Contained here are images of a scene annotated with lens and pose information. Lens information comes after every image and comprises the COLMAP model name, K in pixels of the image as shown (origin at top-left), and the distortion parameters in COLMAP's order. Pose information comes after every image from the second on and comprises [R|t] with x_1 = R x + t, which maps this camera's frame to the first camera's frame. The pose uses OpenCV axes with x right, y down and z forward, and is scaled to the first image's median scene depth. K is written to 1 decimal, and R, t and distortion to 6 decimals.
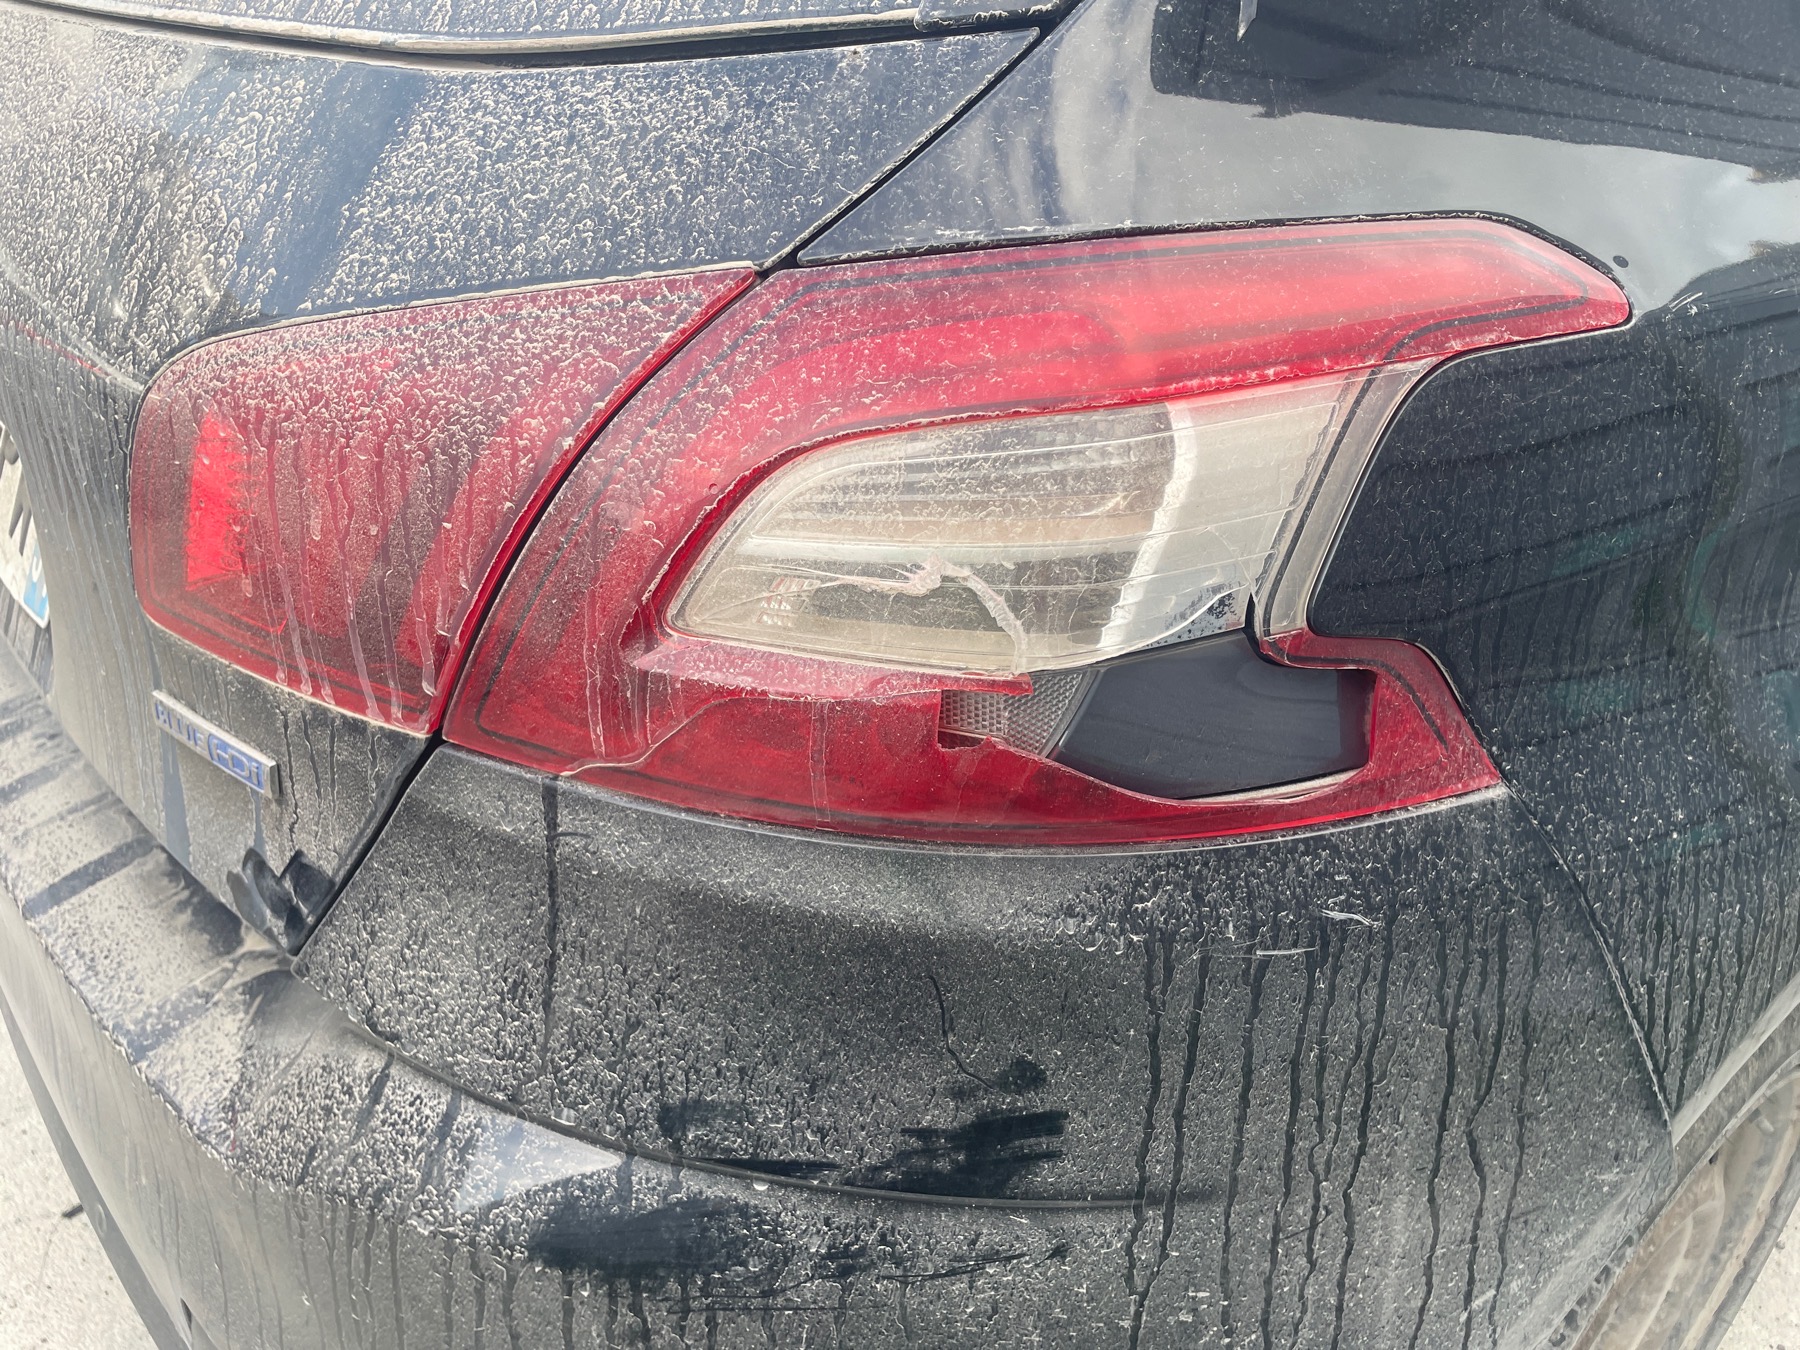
lens RADIAL K [[1355.4, 0, 881.4], [0, 1355.4, 683.4], [0, 0, 1]] dist [0.058933, -0.074427]
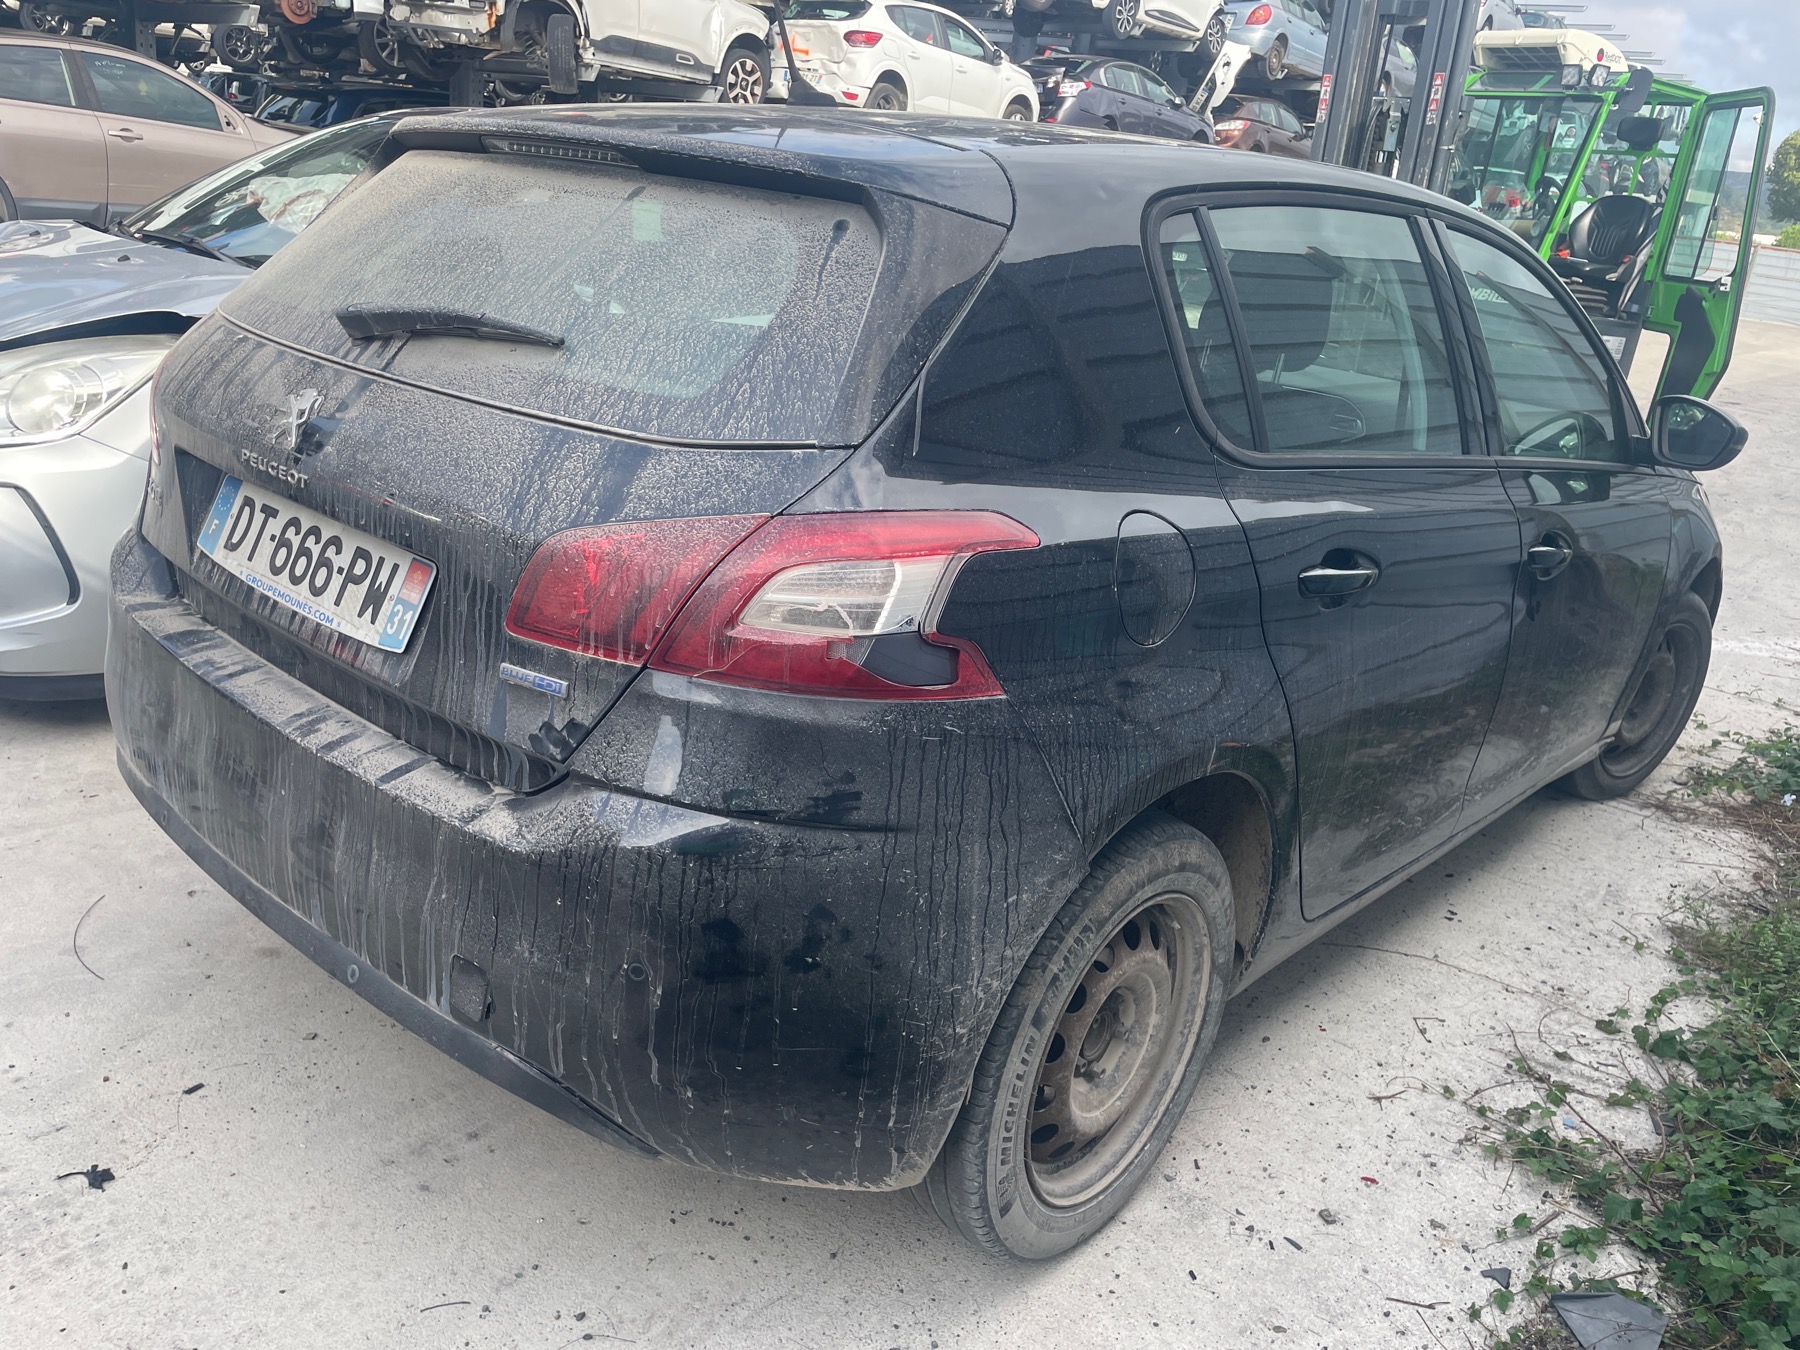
lens RADIAL K [[1355.4, 0, 897.5], [0, 1355.4, 681.8], [0, 0, 1]] dist [0.058933, -0.074427]
pose [[0.981428, 0.028185, 0.189748, -0.359417], [0.005207, 0.984869, -0.173221, 0.591688], [-0.191759, 0.170992, 0.966432, -1.931621]]
